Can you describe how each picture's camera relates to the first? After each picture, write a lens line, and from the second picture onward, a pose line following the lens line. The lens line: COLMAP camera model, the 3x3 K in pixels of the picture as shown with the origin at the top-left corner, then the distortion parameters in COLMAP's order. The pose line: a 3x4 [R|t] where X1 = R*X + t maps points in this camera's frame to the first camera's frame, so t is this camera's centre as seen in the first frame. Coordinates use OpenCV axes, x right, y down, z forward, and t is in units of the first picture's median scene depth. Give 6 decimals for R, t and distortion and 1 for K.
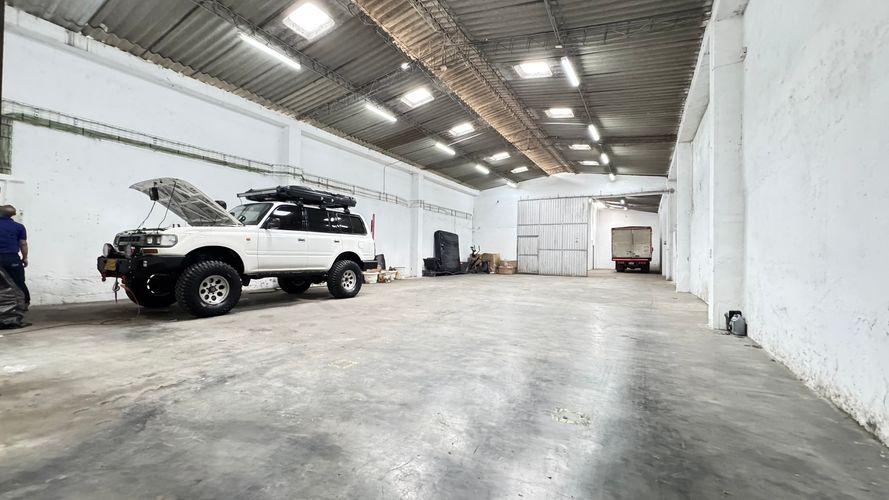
lens RADIAL K [[354.8, 0, 444.5], [0, 354.8, 250.0], [0, 0, 1]] dist [-0.003840, 0.000592]
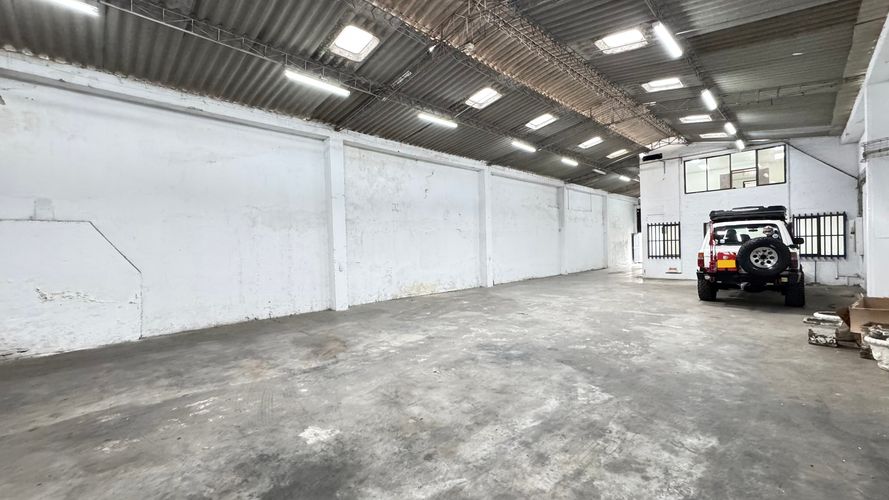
lens RADIAL K [[354.8, 0, 444.5], [0, 354.8, 250.0], [0, 0, 1]] dist [-0.003840, 0.000592]
pose [[-0.962170, 0.005751, 0.272388, 0.217751], [0.006396, 0.999978, 0.001480, -0.034899], [-0.272374, 0.003166, -0.962186, 2.150189]]
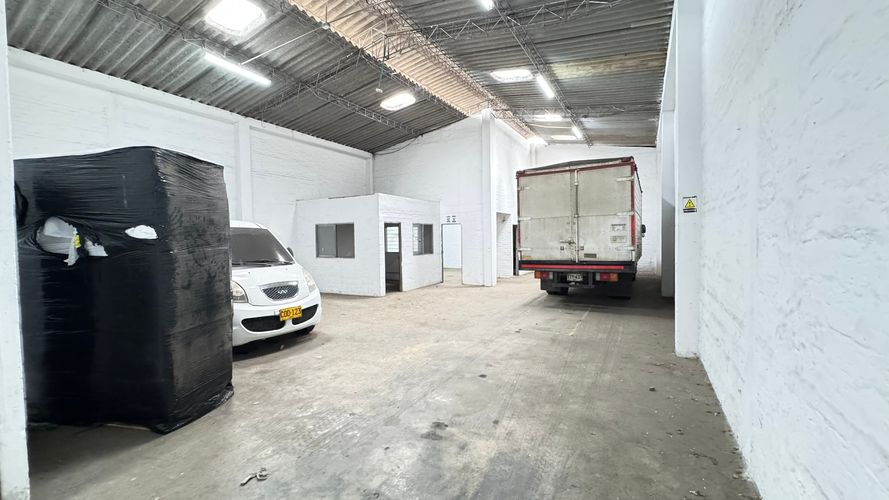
lens RADIAL K [[354.8, 0, 444.5], [0, 354.8, 250.0], [0, 0, 1]] dist [-0.003840, 0.000592]
pose [[0.999377, -0.034943, 0.004917, 1.087441], [0.034674, 0.998293, 0.046994, -0.018363], [-0.006551, -0.046795, 0.998883, 1.810798]]
